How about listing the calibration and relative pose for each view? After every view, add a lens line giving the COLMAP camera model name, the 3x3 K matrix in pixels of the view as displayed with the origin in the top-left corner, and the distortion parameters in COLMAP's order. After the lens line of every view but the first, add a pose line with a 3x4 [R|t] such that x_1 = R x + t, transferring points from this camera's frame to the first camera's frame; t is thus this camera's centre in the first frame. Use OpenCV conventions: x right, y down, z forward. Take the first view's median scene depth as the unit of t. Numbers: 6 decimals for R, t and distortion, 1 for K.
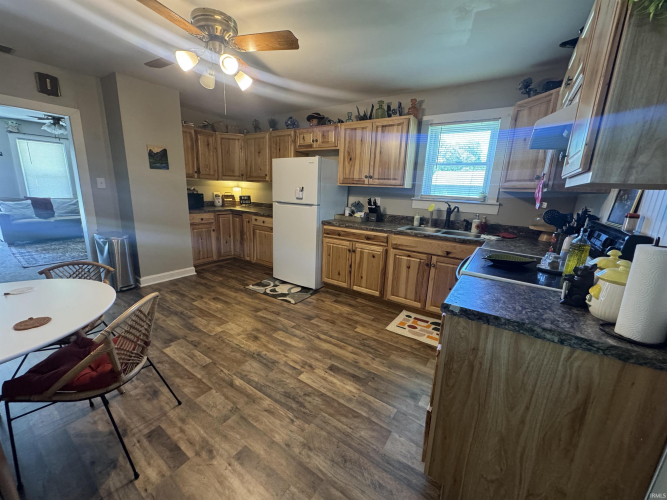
lens RADIAL K [[266.4, 0, 333.0], [0, 266.4, 250.1], [0, 0, 1]] dist [-0.002806, 0.000200]
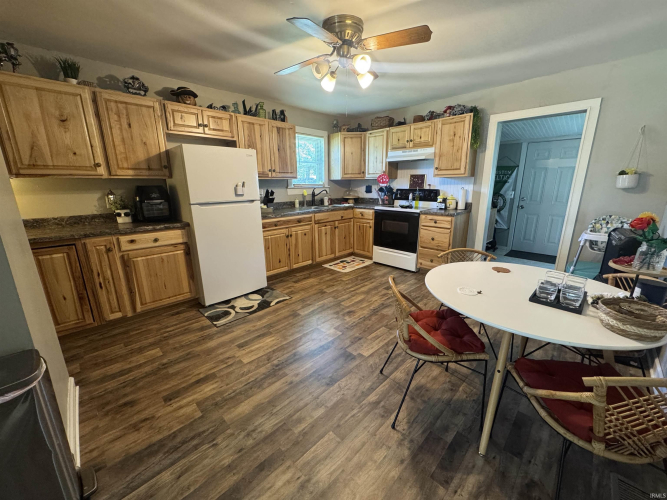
lens RADIAL K [[266.4, 0, 334.2], [0, 266.4, 250.9], [0, 0, 1]] dist [-0.002806, 0.000200]
pose [[0.177440, -0.282527, 0.942706, -1.057304], [0.241041, 0.941206, 0.236708, -0.171929], [-0.954156, 0.185229, 0.235108, 0.592807]]
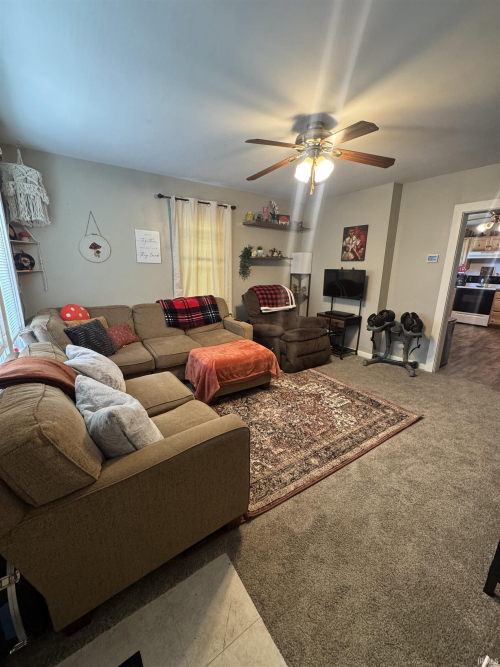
lens RADIAL K [[266.4, 0, 250.4], [0, 266.4, 335.2], [0, 0, 1]] dist [-0.002806, 0.000200]
pose [[0.353603, -0.268523, 0.896025, -2.385277], [0.214159, 0.955706, 0.201894, -0.441727], [-0.910550, 0.120502, 0.395447, 1.431915]]
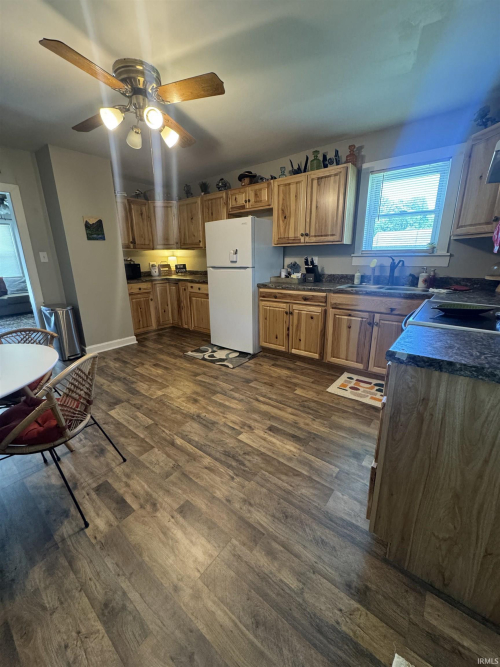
lens RADIAL K [[266.4, 0, 249.3], [0, 266.4, 334.0], [0, 0, 1]] dist [-0.002806, 0.000200]
pose [[0.995964, -0.031361, -0.084101, 0.005921], [0.035597, 0.998147, 0.049346, 0.027275], [0.082397, -0.052141, 0.995235, 0.018072]]
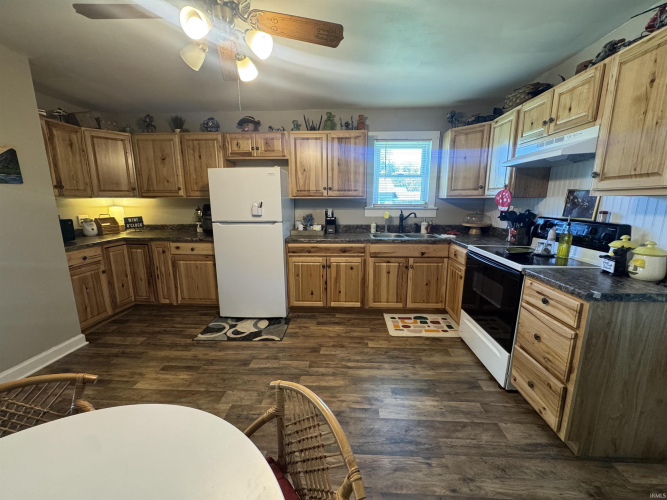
lens RADIAL K [[266.4, 0, 333.3], [0, 266.4, 250.5], [0, 0, 1]] dist [-0.002806, 0.000200]
pose [[0.851652, -0.139984, 0.505068, -0.402997], [0.154225, 0.987940, 0.013759, -0.066587], [-0.500903, 0.066176, 0.862970, 0.177802]]
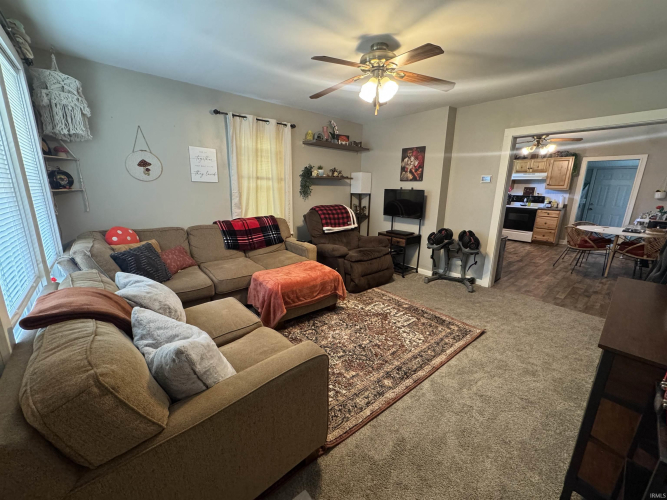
lens RADIAL K [[266.4, 0, 334.6], [0, 266.4, 251.2], [0, 0, 1]] dist [-0.002806, 0.000200]
pose [[0.253704, -0.263475, 0.930707, -2.377504], [0.213897, 0.953649, 0.211664, -0.448641], [-0.943336, 0.145375, 0.298301, 1.465866]]
